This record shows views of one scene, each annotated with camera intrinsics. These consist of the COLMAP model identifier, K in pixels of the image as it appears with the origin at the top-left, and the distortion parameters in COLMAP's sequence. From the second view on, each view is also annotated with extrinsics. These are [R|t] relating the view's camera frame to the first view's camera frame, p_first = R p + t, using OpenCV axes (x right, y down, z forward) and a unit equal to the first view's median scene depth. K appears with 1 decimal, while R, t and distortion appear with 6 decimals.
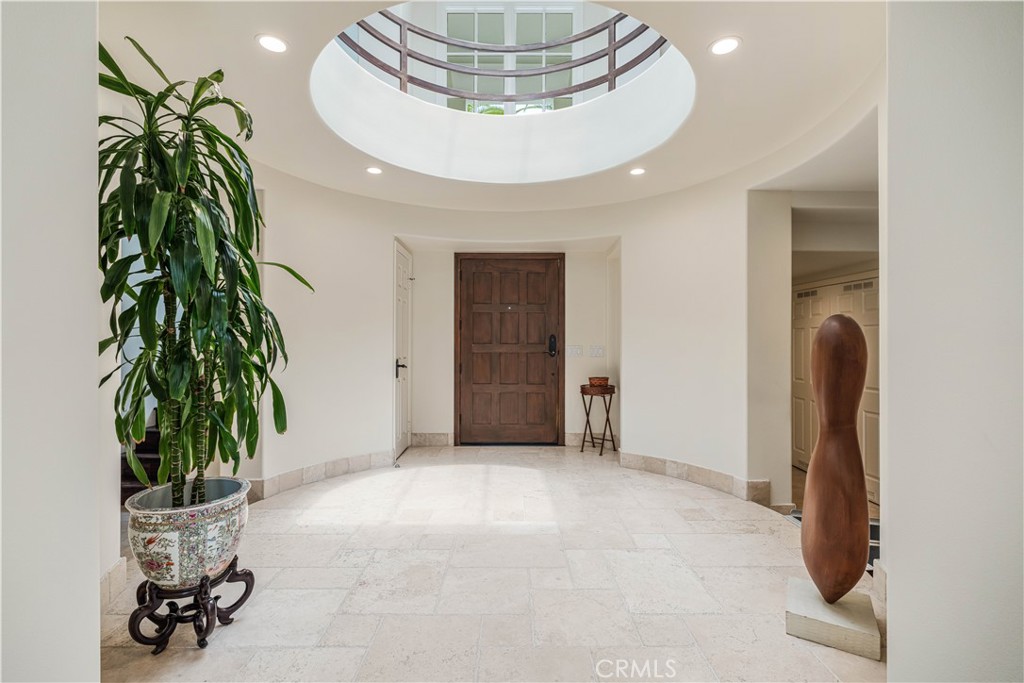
lens RADIAL K [[470.3, 0, 518.0], [0, 470.3, 338.0], [0, 0, 1]] dist [-0.002736, -0.001155]
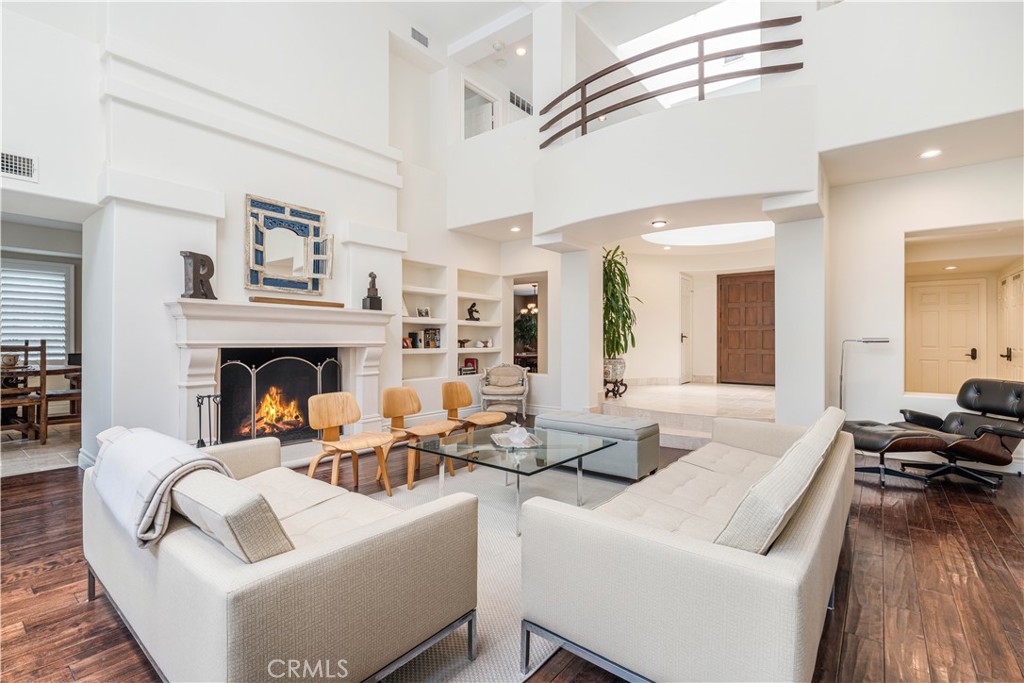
lens RADIAL K [[470.3, 0, 510.2], [0, 470.3, 340.2], [0, 0, 1]] dist [-0.002736, -0.001155]
pose [[0.782089, -0.007461, -0.623122, 0.362711], [0.006950, 0.999971, -0.003251, 0.066508], [0.623128, -0.001788, 0.782118, -0.881137]]
